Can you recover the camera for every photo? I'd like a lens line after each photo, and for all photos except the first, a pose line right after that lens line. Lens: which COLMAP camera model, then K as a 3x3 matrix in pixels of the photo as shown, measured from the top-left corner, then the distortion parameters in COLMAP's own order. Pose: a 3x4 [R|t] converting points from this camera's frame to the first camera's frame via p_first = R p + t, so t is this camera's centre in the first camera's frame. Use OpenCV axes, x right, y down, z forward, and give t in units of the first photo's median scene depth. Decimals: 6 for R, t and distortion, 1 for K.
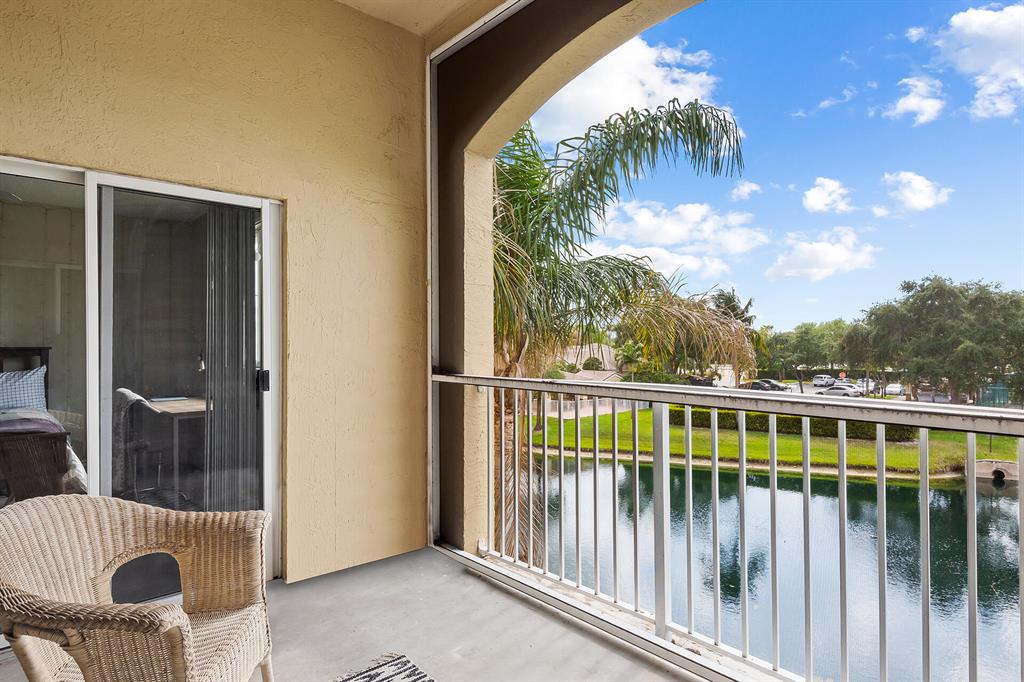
lens RADIAL K [[556.7, 0, 512.3], [0, 556.7, 337.9], [0, 0, 1]] dist [0.039987, -0.032129]
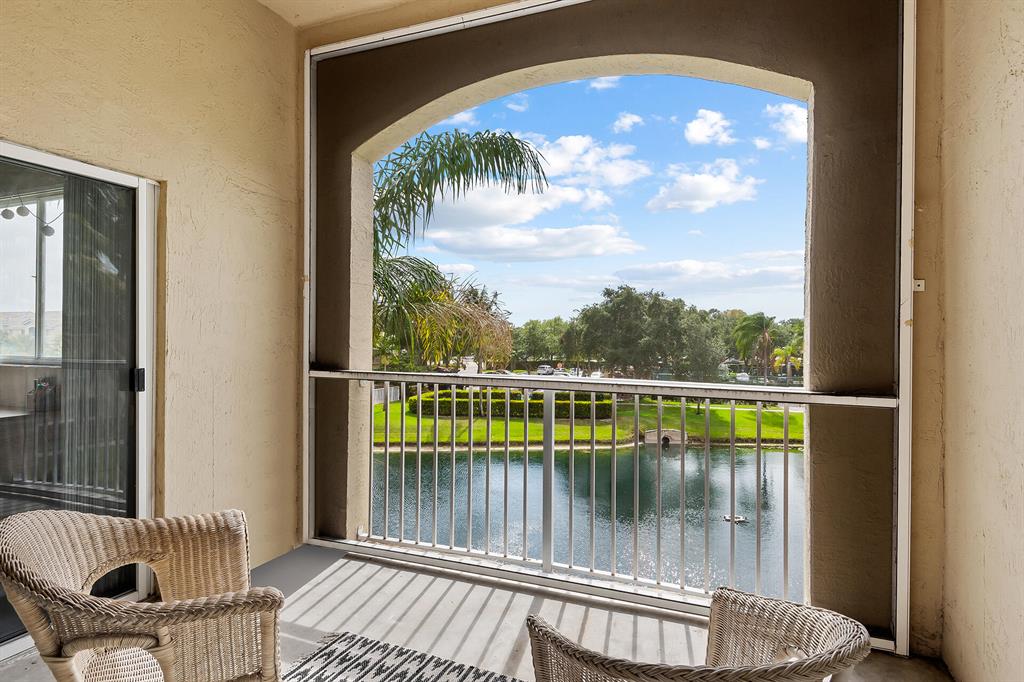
lens RADIAL K [[556.7, 0, 512.3], [0, 556.7, 337.9], [0, 0, 1]] dist [0.039987, -0.032129]
pose [[0.900518, 0.011962, 0.434653, -0.264029], [-0.018027, 0.999789, 0.009833, -0.009745], [-0.434444, -0.016691, 0.900544, -0.067390]]
